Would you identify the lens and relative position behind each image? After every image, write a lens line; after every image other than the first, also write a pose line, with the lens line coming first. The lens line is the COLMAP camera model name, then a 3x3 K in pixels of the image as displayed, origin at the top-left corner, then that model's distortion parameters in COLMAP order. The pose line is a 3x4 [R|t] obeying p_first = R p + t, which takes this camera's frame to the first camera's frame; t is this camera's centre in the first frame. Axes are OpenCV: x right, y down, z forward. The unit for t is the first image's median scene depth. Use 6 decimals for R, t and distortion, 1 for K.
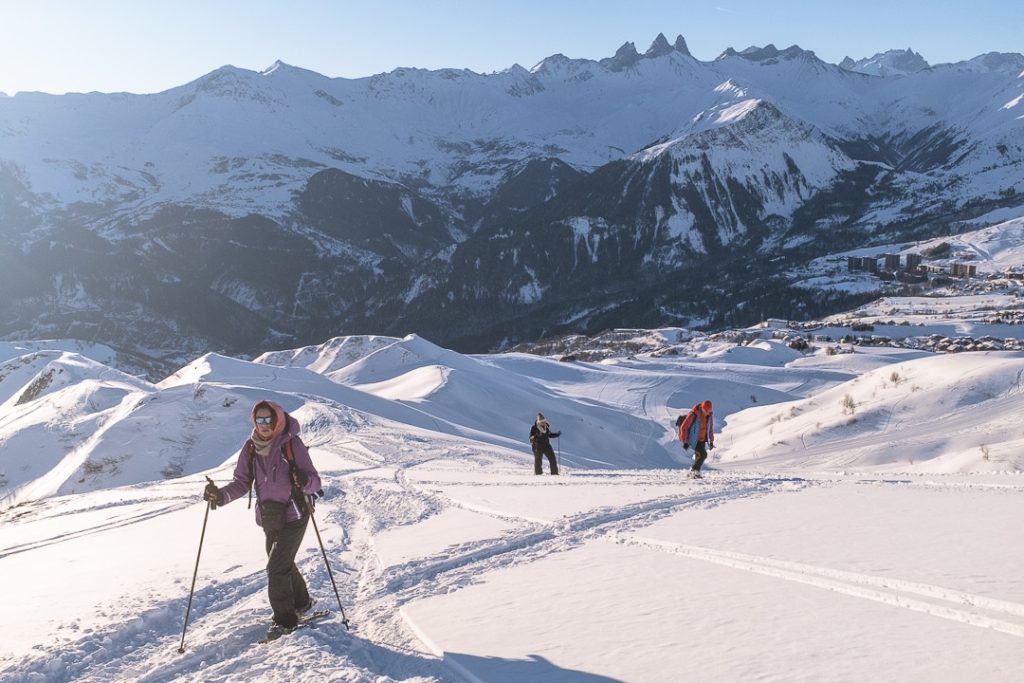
lens RADIAL K [[1027.7, 0, 512.0], [0, 1027.7, 341.5], [0, 0, 1]] dist [0.006610, -0.017951]
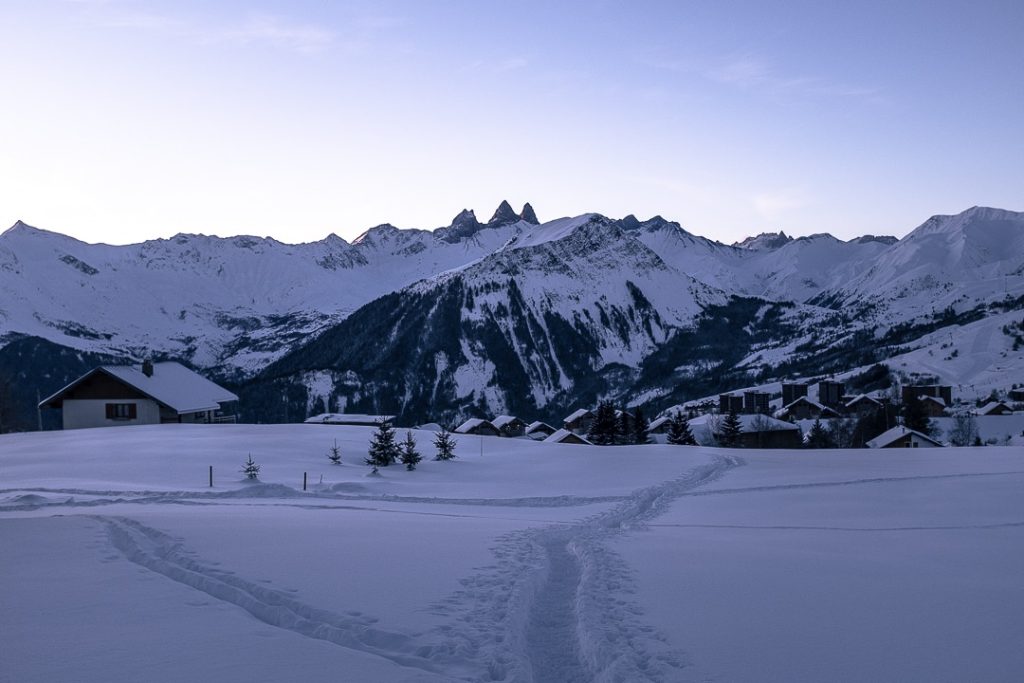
lens RADIAL K [[1138.3, 0, 531.8], [0, 1138.3, 344.0], [0, 0, 1]] dist [-0.084512, 0.028555]
pose [[0.990151, -0.012823, 0.139417, 0.094109], [0.039713, 0.980620, -0.191851, 0.003739], [-0.134255, 0.195499, 0.971471, 0.273678]]
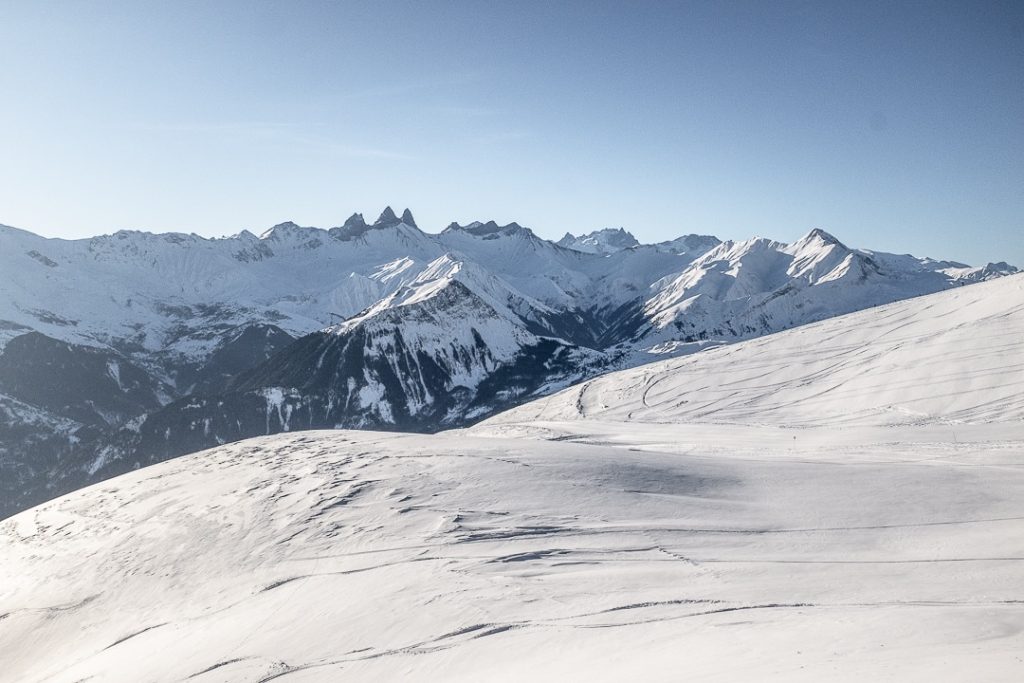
lens RADIAL K [[1037.7, 0, 512.0], [0, 1037.7, 341.5], [0, 0, 1]] dist [-0.106061, 0.175795]
pose [[0.970595, 0.014276, 0.240294, 0.046093], [0.023092, 0.988114, -0.151977, -0.004534], [-0.239607, 0.153057, 0.958729, -0.046276]]
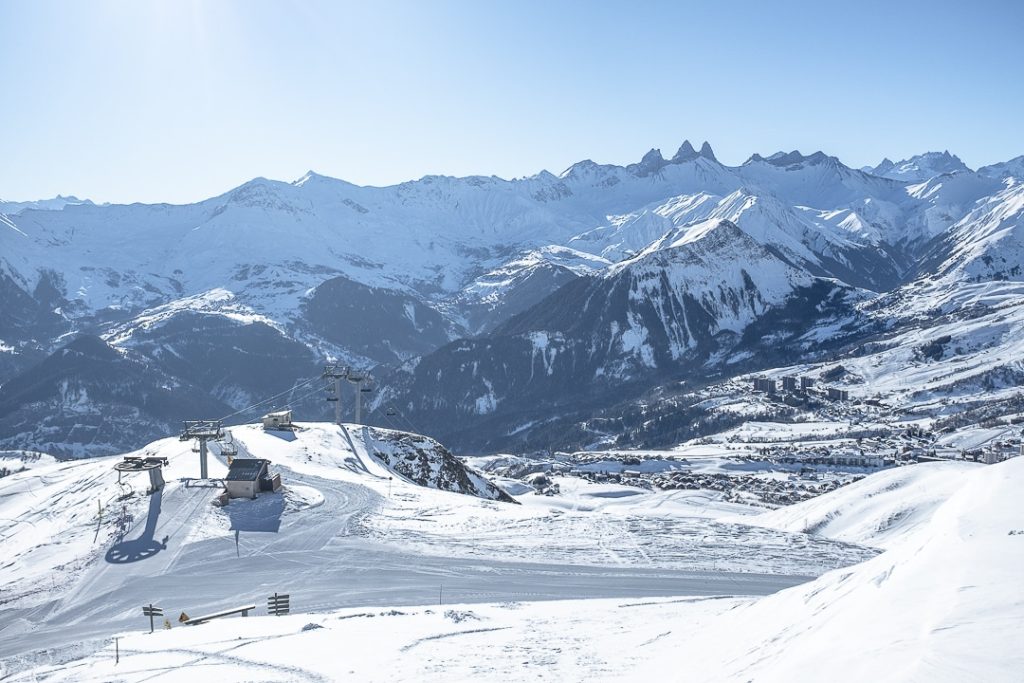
lens RADIAL K [[1037.7, 0, 512.0], [0, 1037.7, 341.5], [0, 0, 1]] dist [-0.106061, 0.175795]
pose [[0.998151, 0.005349, -0.060540, 0.096984], [-0.010752, 0.995949, -0.089277, -0.014843], [0.059817, 0.089762, 0.994165, -0.052862]]
